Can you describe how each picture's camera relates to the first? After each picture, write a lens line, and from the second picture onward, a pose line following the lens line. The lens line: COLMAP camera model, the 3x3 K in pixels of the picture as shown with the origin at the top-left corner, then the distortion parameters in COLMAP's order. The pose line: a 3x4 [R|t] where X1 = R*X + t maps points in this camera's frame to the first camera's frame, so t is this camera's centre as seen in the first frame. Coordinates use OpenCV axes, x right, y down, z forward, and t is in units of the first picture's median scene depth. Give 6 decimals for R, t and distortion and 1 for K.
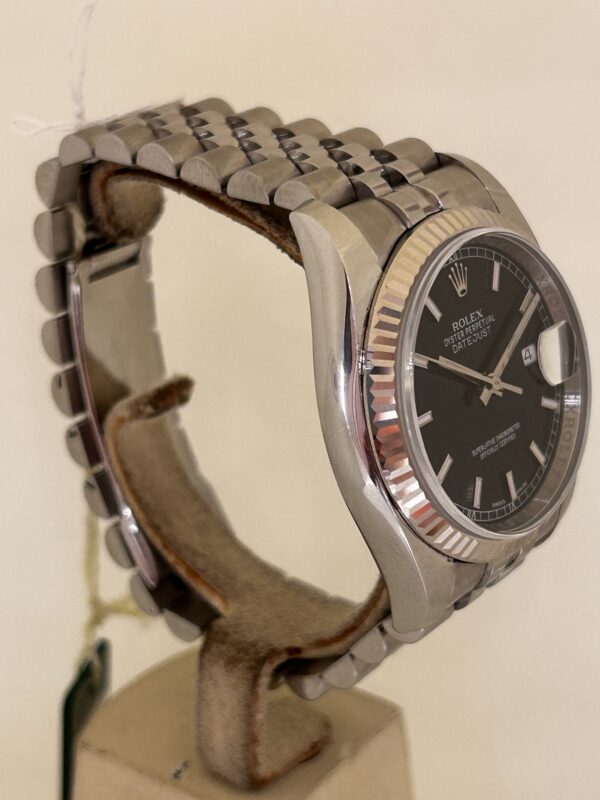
lens RADIAL K [[1580.7, 0, 299.8], [0, 1580.7, 395.0], [0, 0, 1]] dist [0.335555, 0.000000]
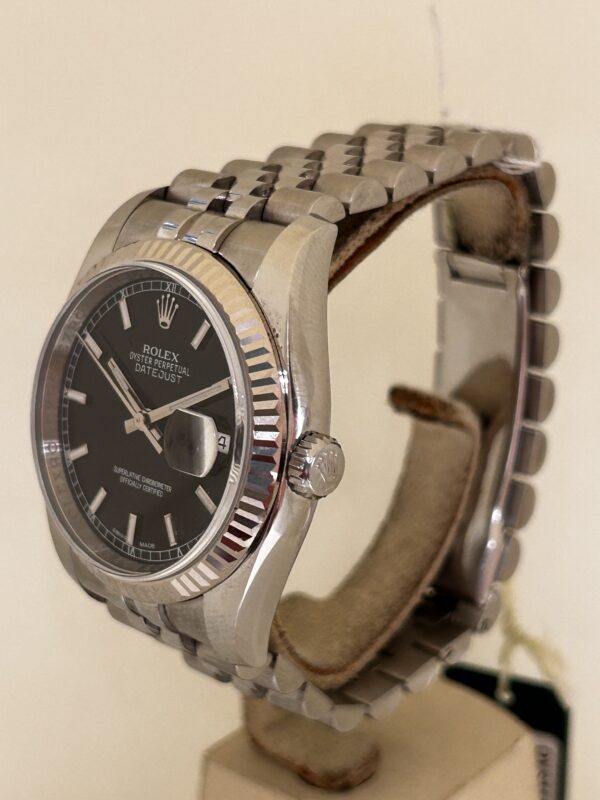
lens RADIAL K [[1580.7, 0, 300.5], [0, 1580.7, 397.2], [0, 0, 1]] dist [0.335555, 0.000000]
pose [[-0.080588, 0.378680, -0.922012, 1.004248], [-0.354466, 0.853664, 0.381591, -0.424977], [0.931590, 0.357573, 0.065434, 1.019946]]
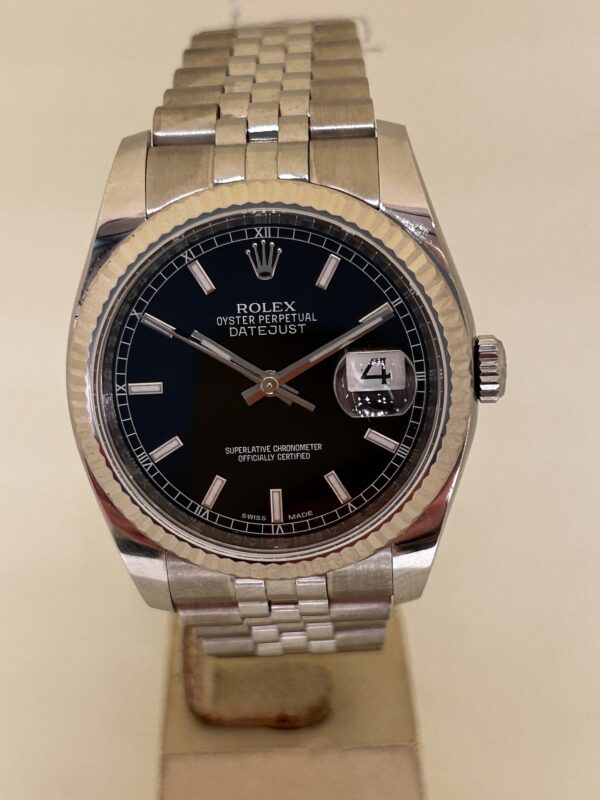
lens RADIAL K [[1580.7, 0, 301.7], [0, 1580.7, 402.1], [0, 0, 1]] dist [0.335555, 0.000000]
pose [[0.611932, 0.332911, -0.717433, 0.760560], [-0.278227, 0.939728, 0.198750, -0.176599], [0.740358, 0.077988, 0.667674, 0.430075]]
